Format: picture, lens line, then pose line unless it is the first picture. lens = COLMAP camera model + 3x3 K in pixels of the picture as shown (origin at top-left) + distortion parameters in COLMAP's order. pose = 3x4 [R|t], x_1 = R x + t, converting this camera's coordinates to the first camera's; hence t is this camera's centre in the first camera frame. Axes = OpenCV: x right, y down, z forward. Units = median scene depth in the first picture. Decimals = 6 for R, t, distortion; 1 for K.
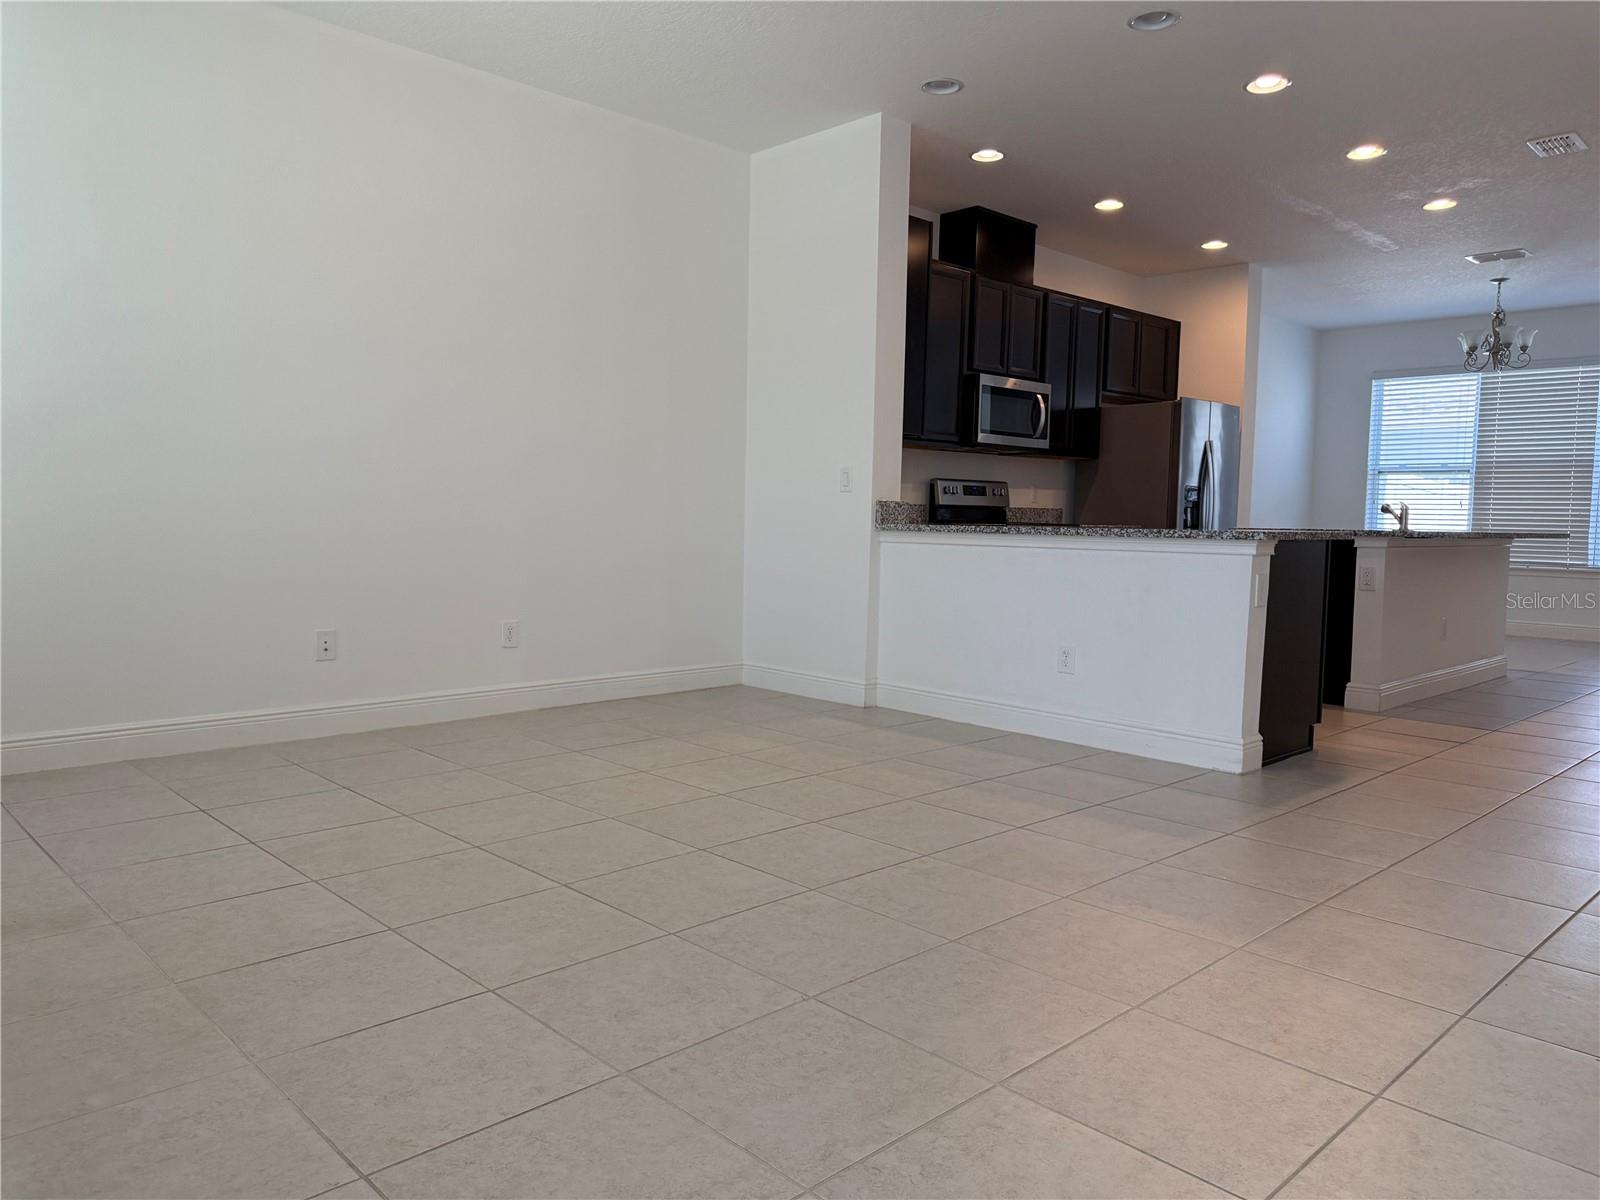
lens RADIAL K [[1122.7, 0, 789.2], [0, 1122.7, 604.0], [0, 0, 1]] dist [0.026550, -0.026193]
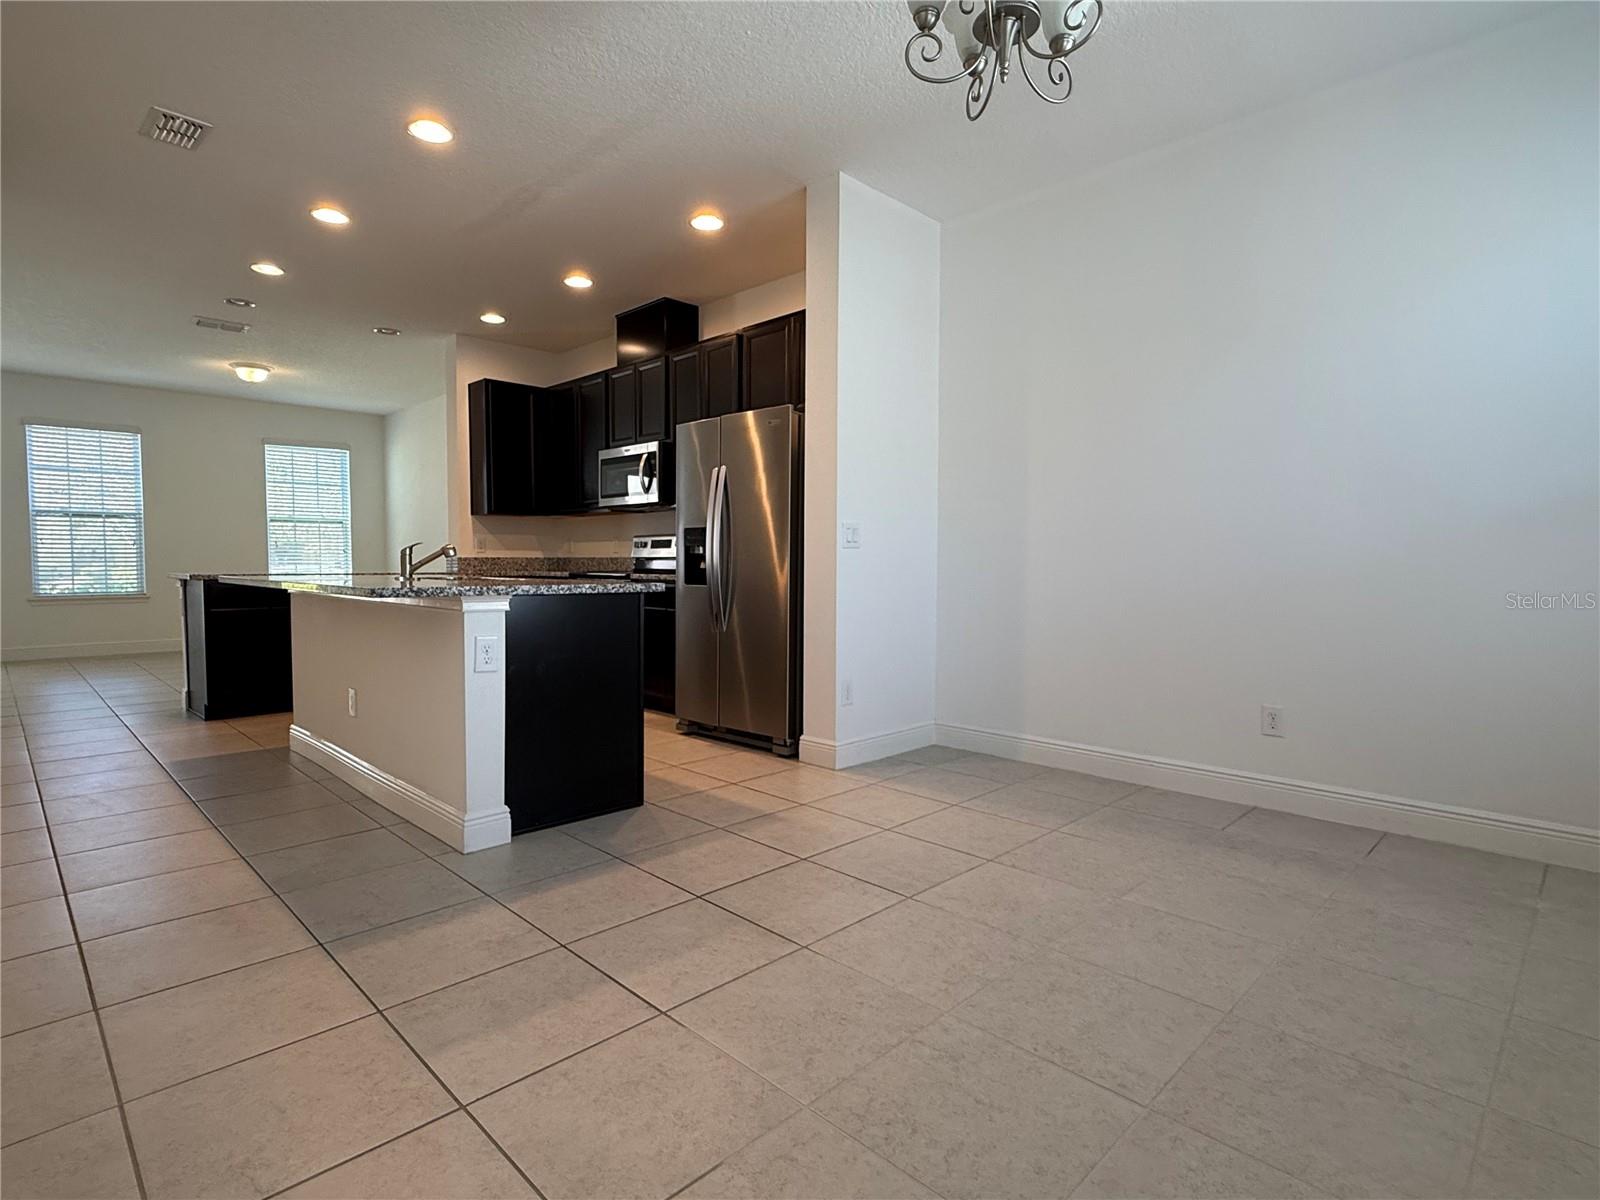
lens RADIAL K [[816.0, 0, 802.9], [0, 816.0, 597.6], [0, 0, 1]] dist [0.002665, -0.003120]
pose [[0.032412, 0.026739, -0.999117, 0.907641], [-0.079598, 0.996536, 0.024088, -0.070032], [0.996300, 0.078747, 0.034428, 1.008162]]
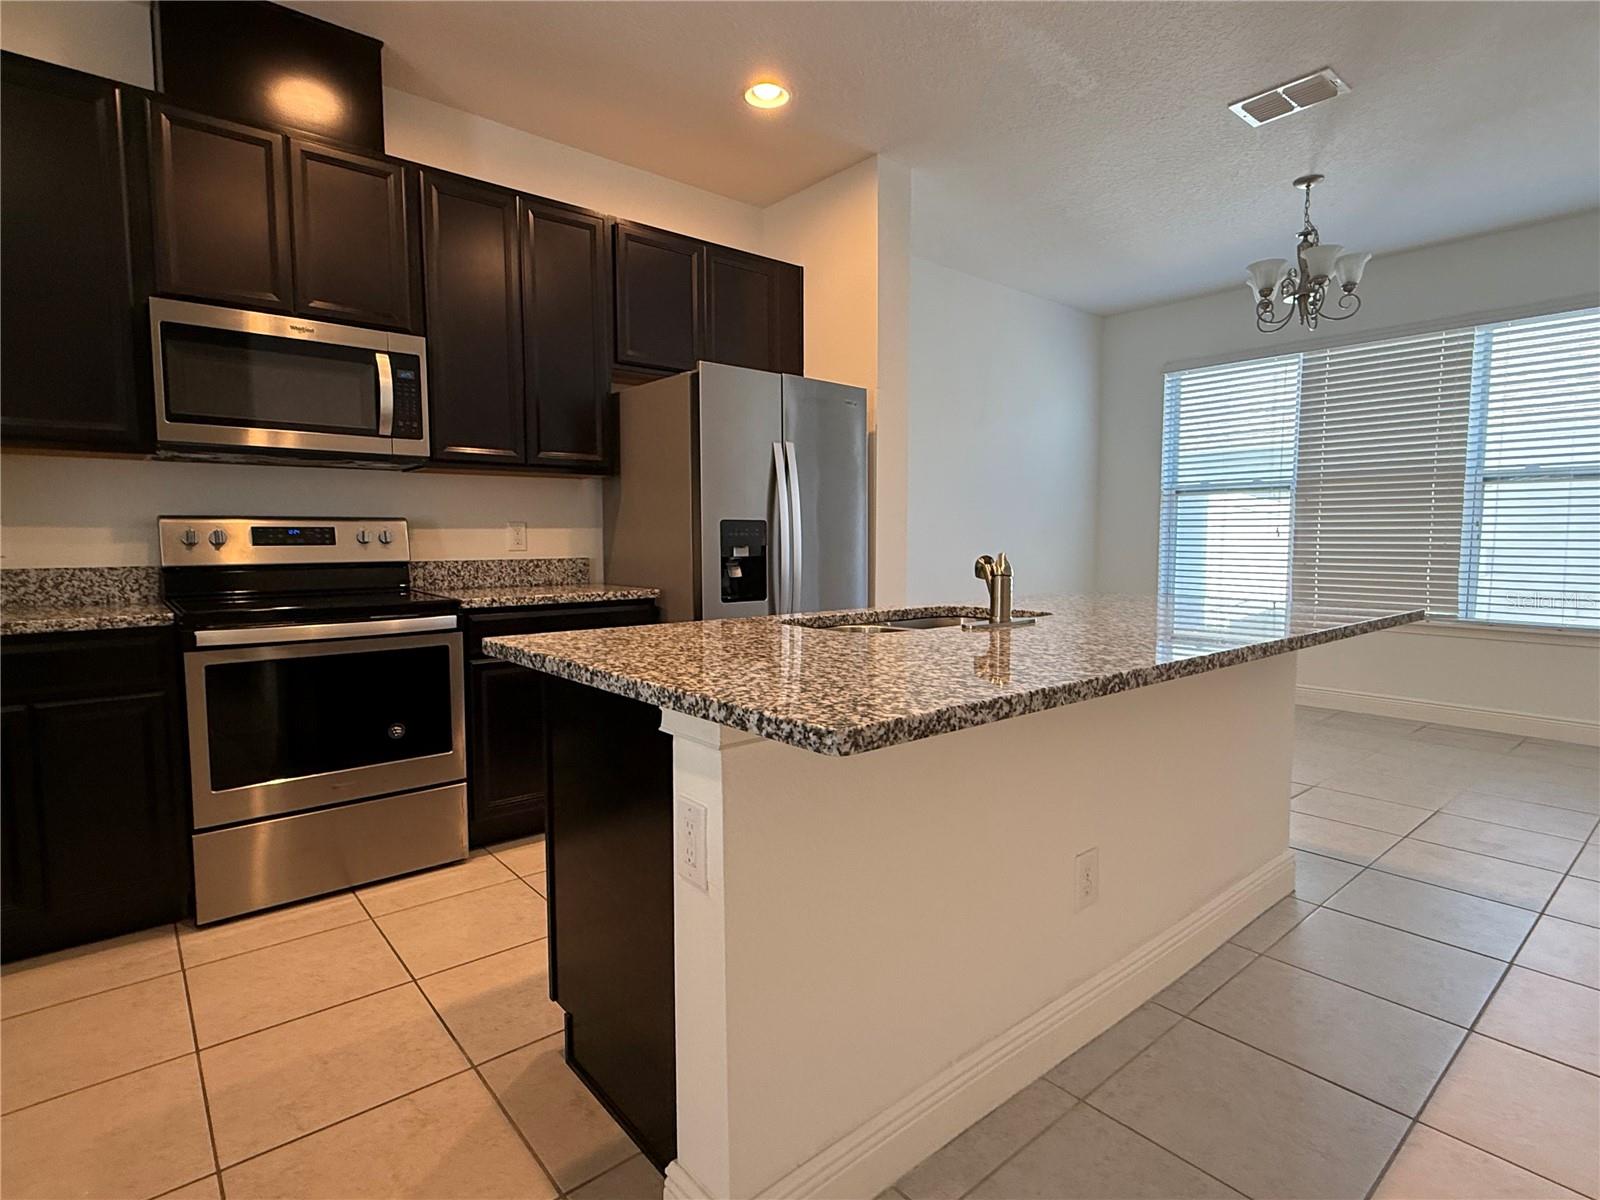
lens RADIAL K [[816.0, 0, 789.0], [0, 816.0, 605.8], [0, 0, 1]] dist [0.002665, -0.003120]
pose [[0.997708, -0.013385, -0.066328, 0.388523], [0.013707, 0.999896, 0.004401, -0.058847], [0.066262, -0.005300, 0.997788, 0.556305]]
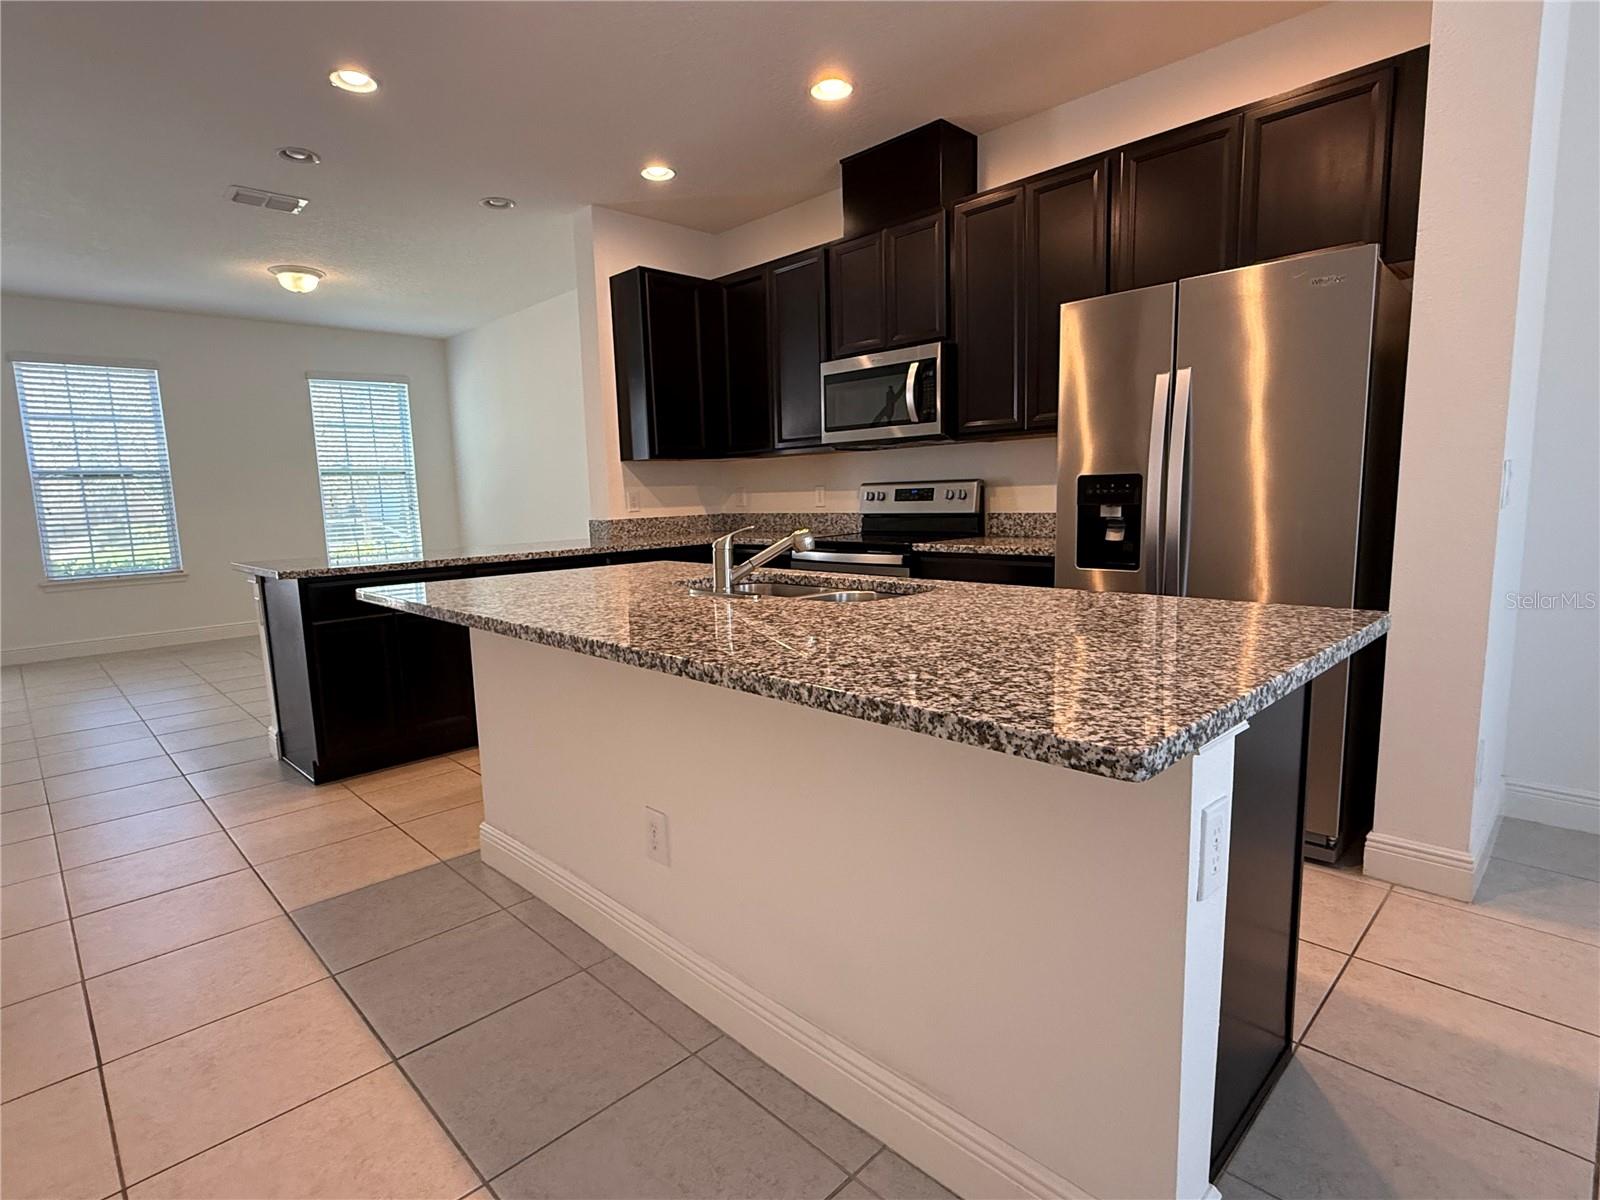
lens RADIAL K [[816.0, 0, 798.3], [0, 816.0, 595.7], [0, 0, 1]] dist [0.002665, -0.003120]
pose [[0.019776, 0.108698, -0.993878, 0.682340], [-0.047991, 0.993030, 0.107650, -0.079147], [0.998652, 0.045568, 0.024855, 0.814440]]
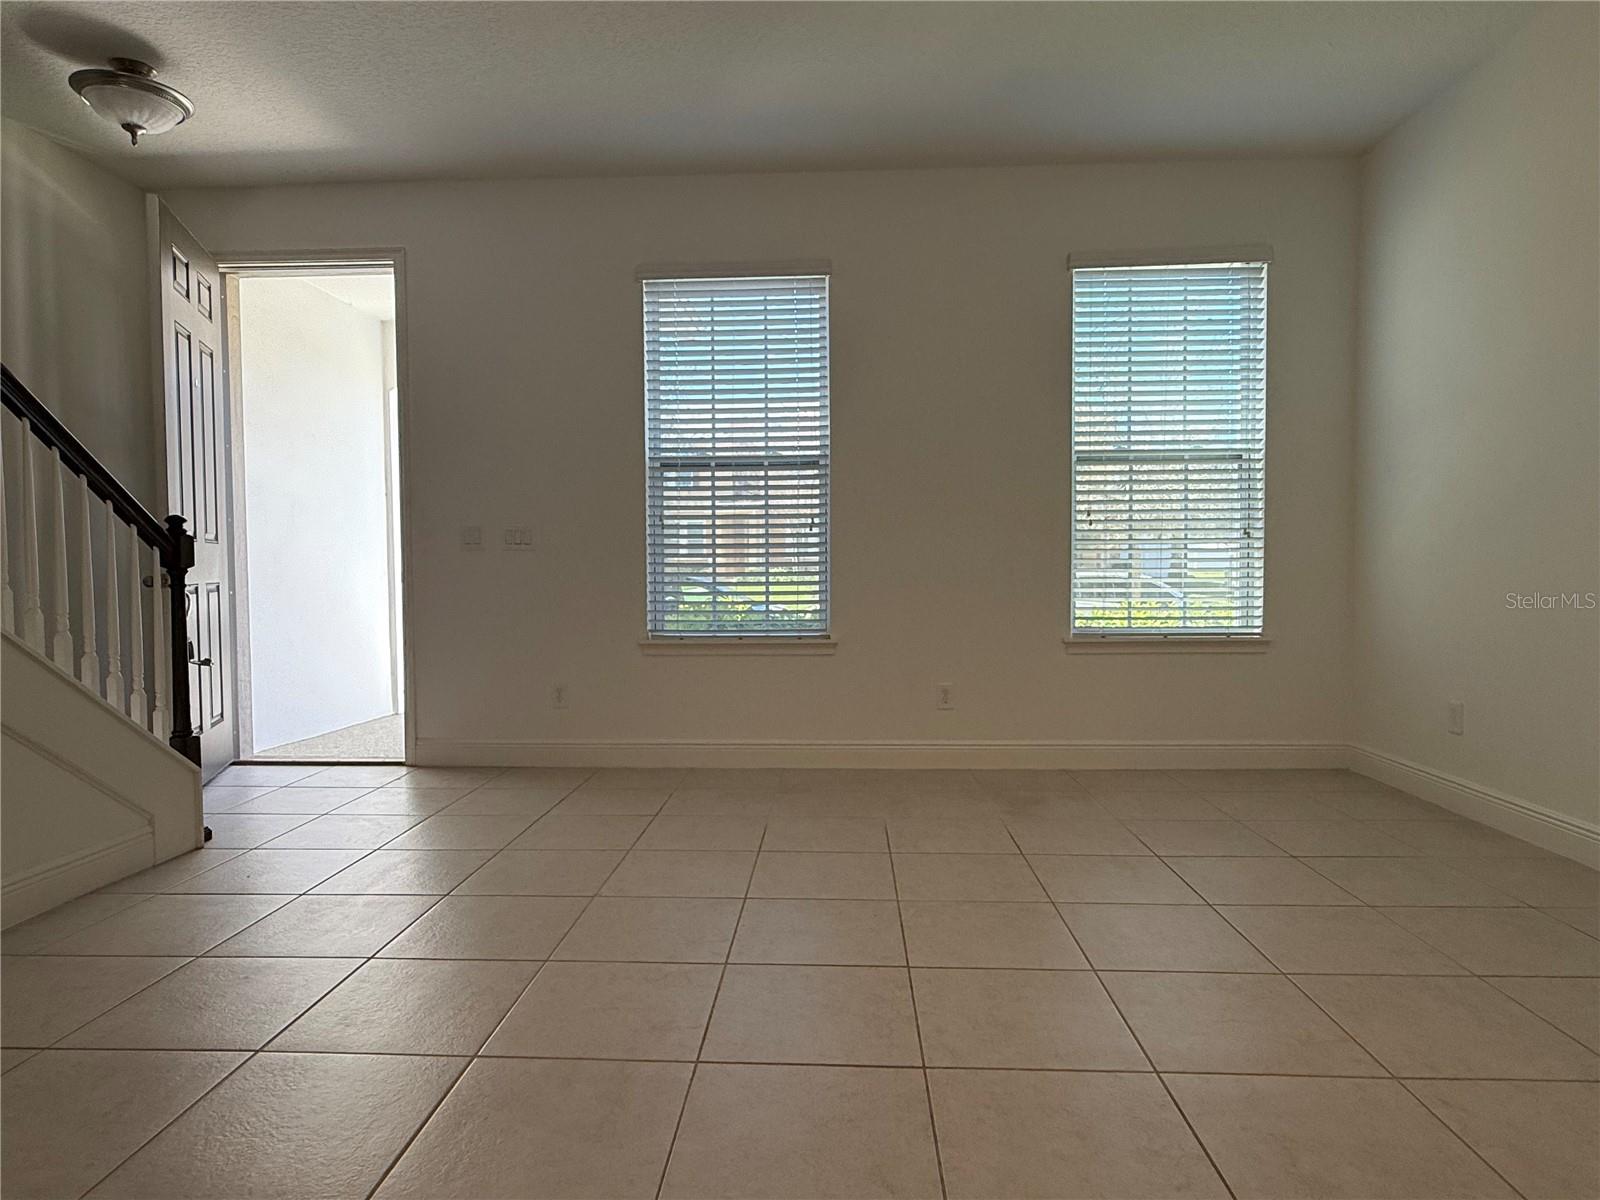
lens RADIAL K [[921.0, 0, 812.6], [0, 921.0, 598.5], [0, 0, 1]] dist [-0.002464, 0.006276]
pose [[-0.726909, 0.010652, -0.686651, 0.171392], [-0.062685, 0.994676, 0.081791, -0.044500], [0.683867, 0.102498, -0.722371, 0.556267]]
